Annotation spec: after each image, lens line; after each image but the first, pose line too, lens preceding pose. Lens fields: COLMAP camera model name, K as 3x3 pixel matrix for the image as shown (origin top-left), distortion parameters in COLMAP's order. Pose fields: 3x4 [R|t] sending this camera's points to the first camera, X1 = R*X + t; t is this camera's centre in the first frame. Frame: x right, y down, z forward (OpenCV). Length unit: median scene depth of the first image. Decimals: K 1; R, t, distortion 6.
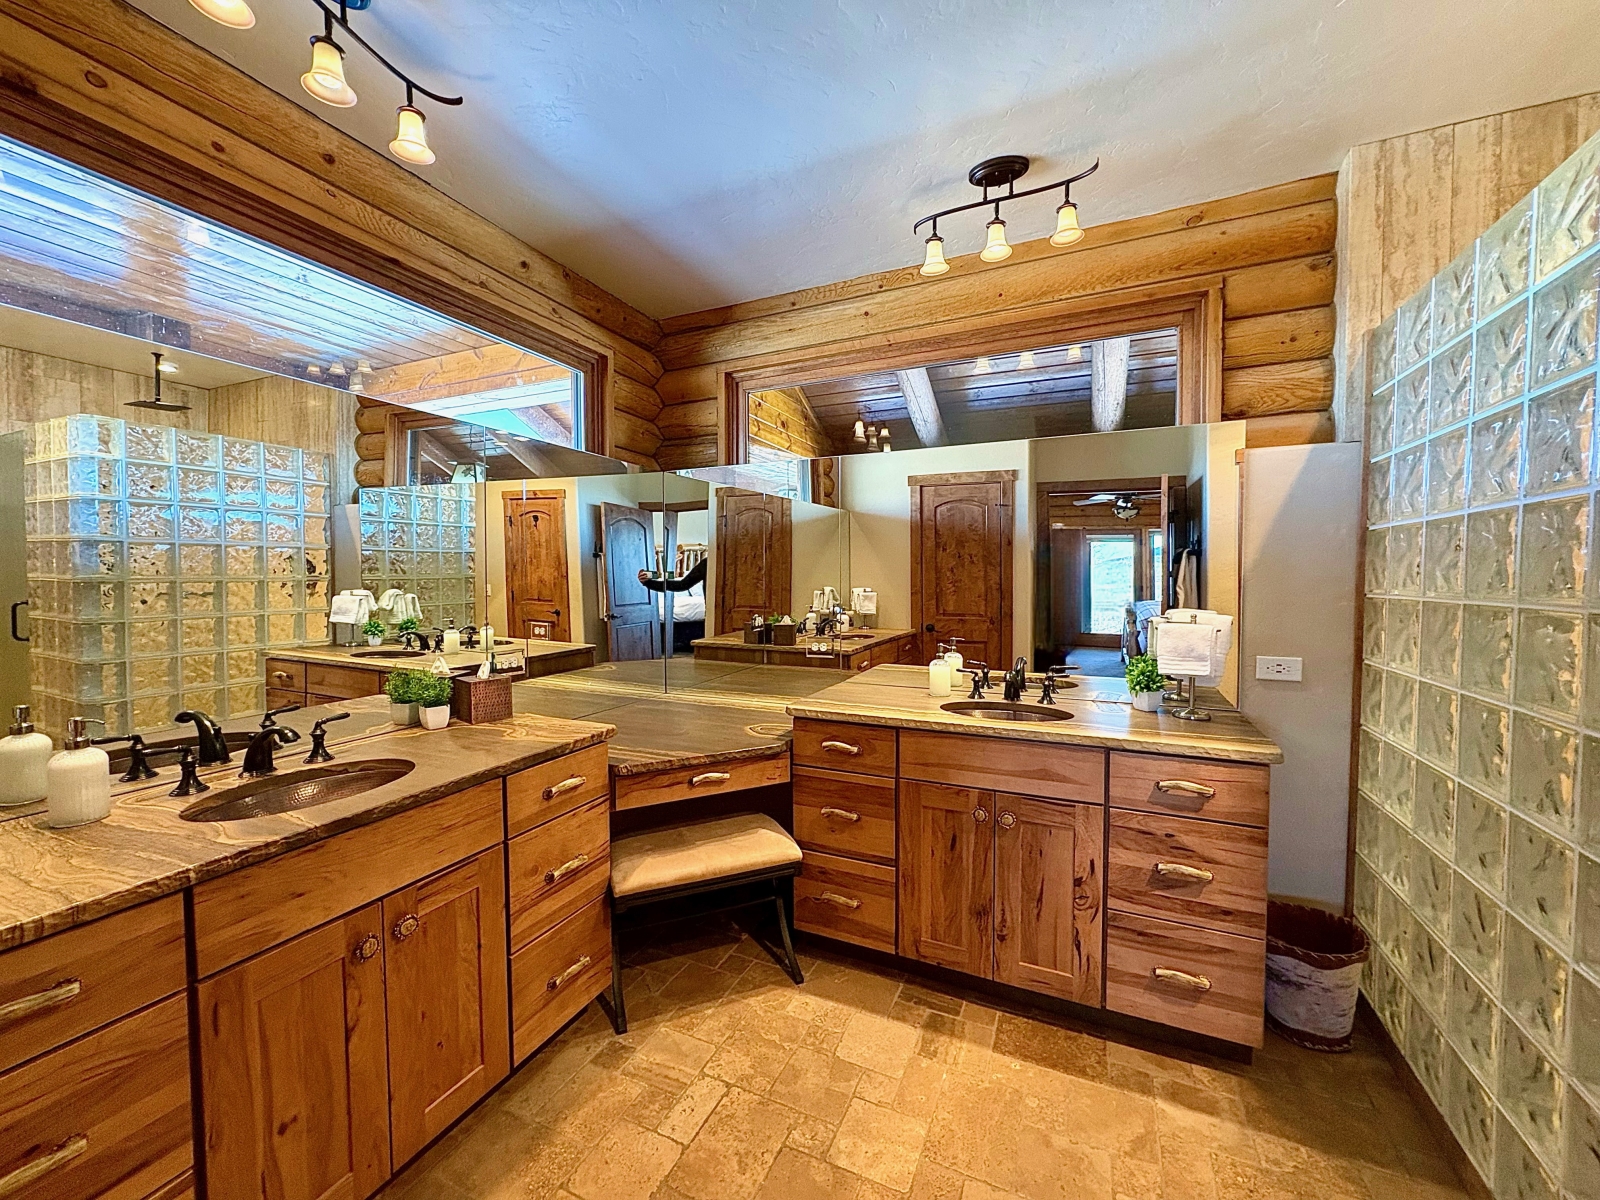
lens RADIAL K [[629.3, 0, 798.2], [0, 629.3, 600.3], [0, 0, 1]] dist [-0.001705, -0.001070]
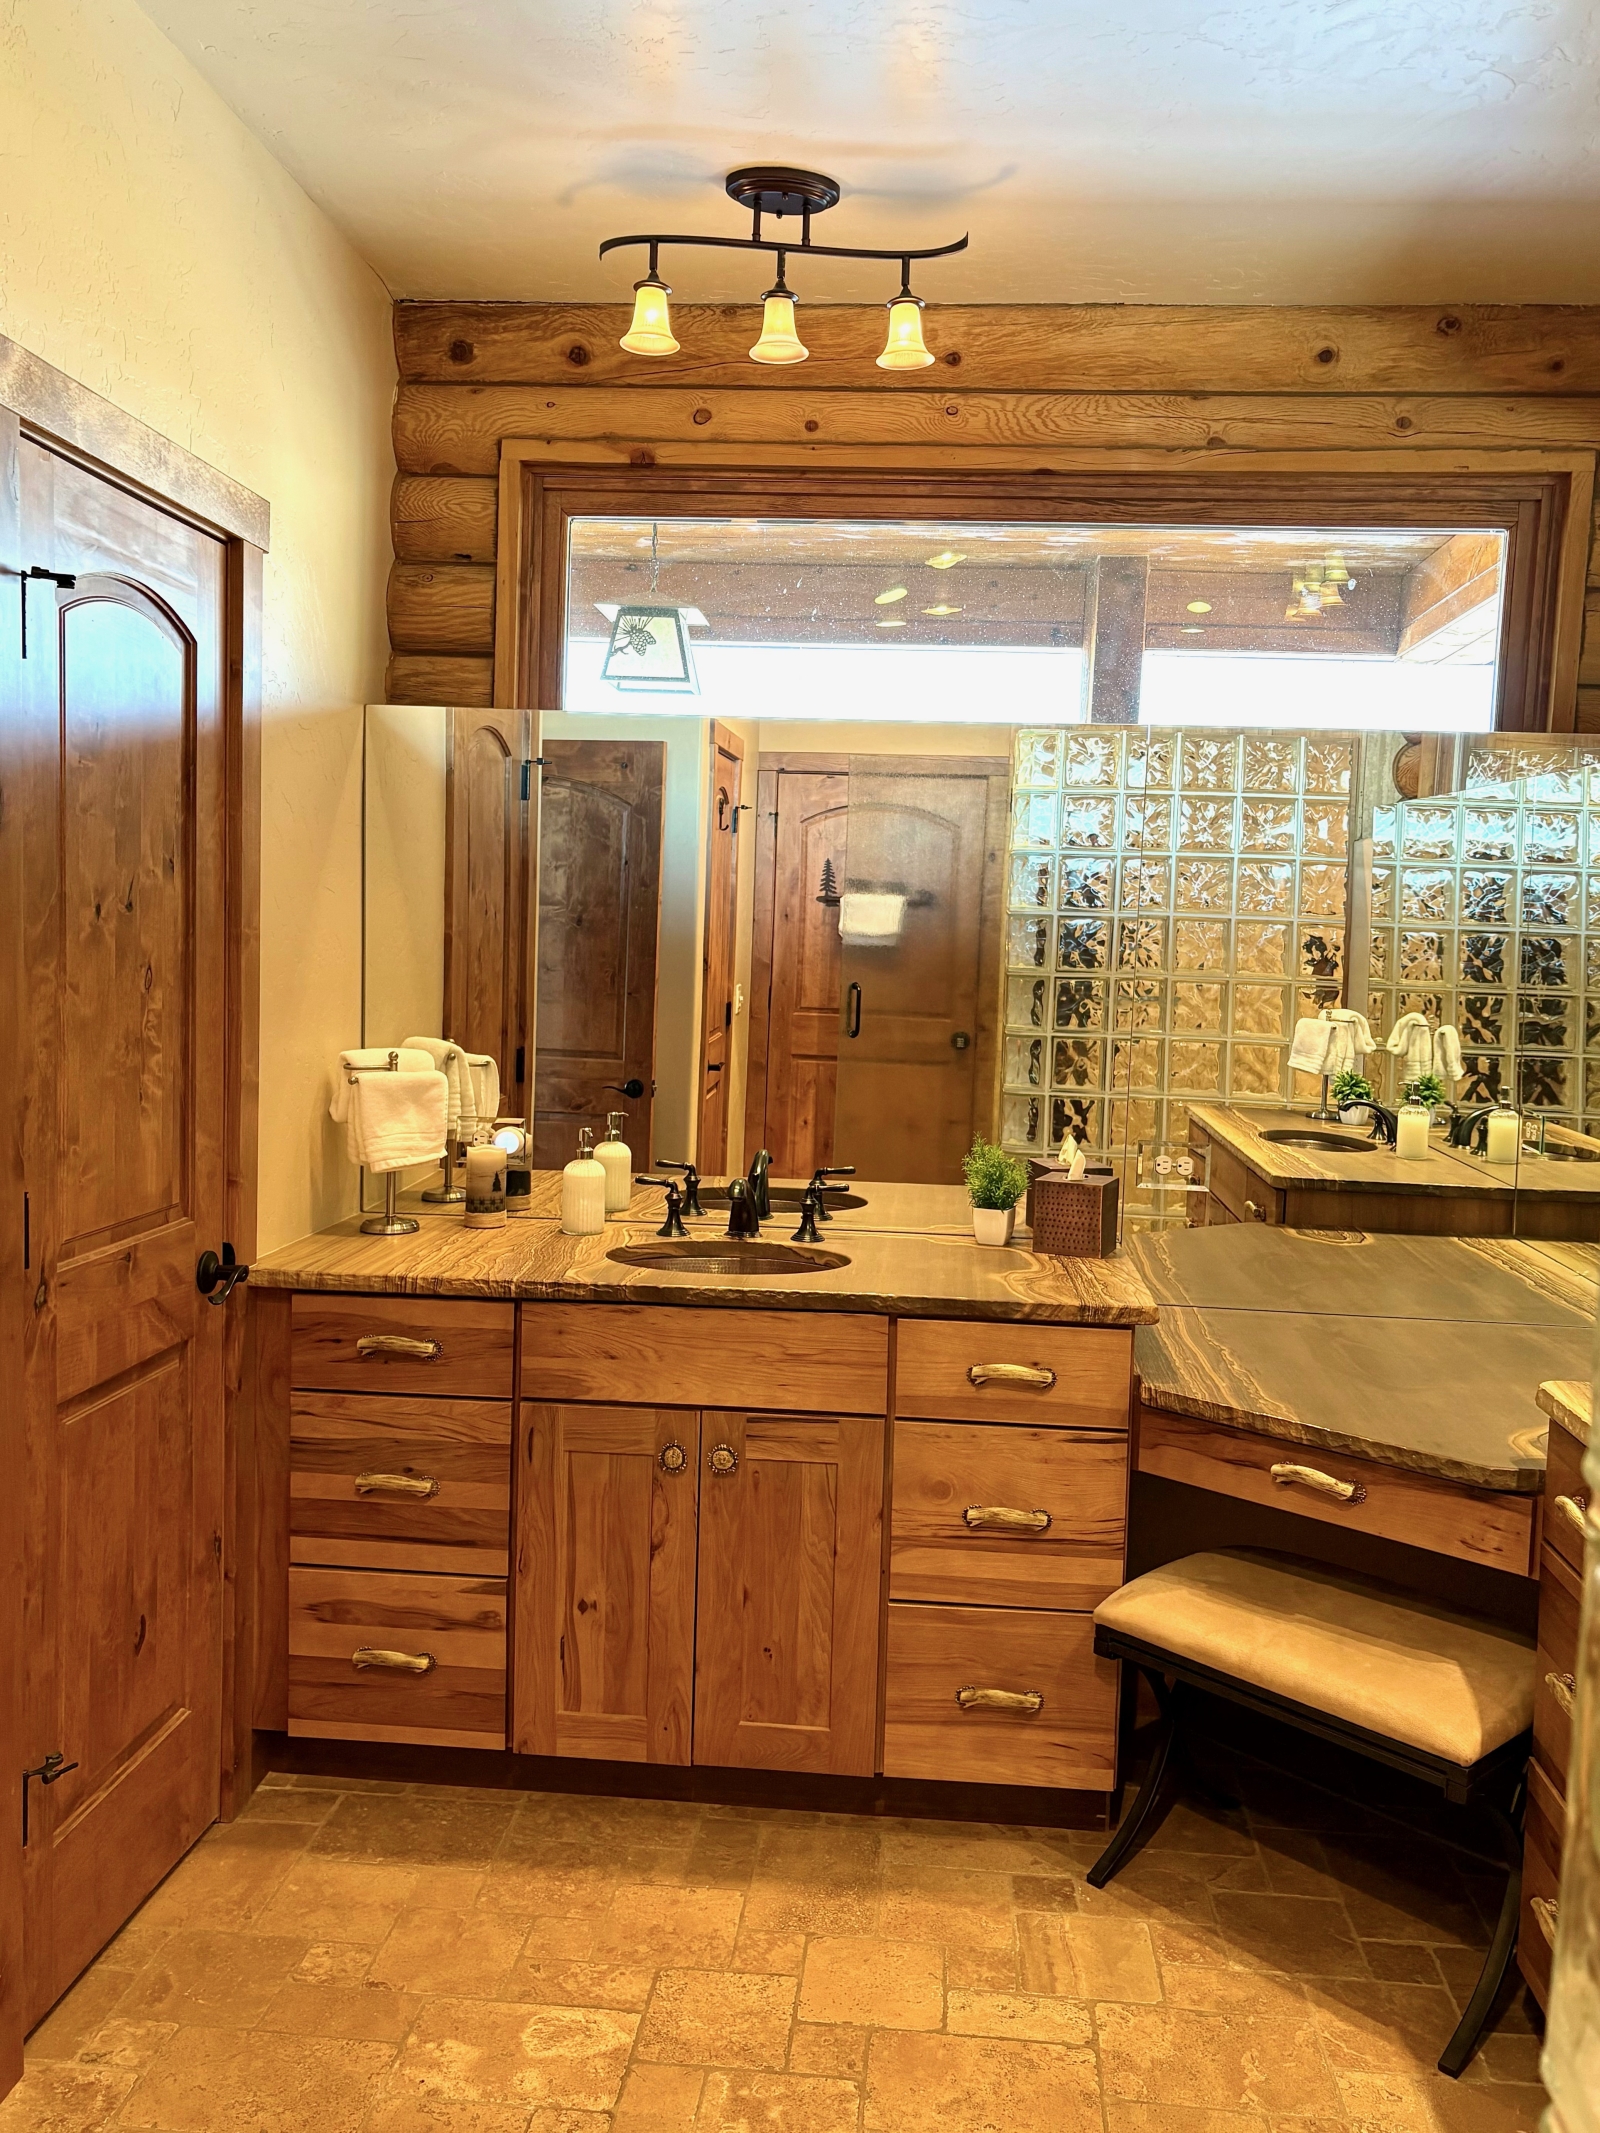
lens RADIAL K [[1710.7, 0, 799.2], [0, 1710.7, 1066.8], [0, 0, 1]] dist [0.005445, 0.002908]
pose [[0.334032, 0.087029, -0.938535, 0.892413], [-0.068014, 0.995358, 0.068091, -0.068318], [0.940105, 0.041089, 0.338401, 0.250884]]
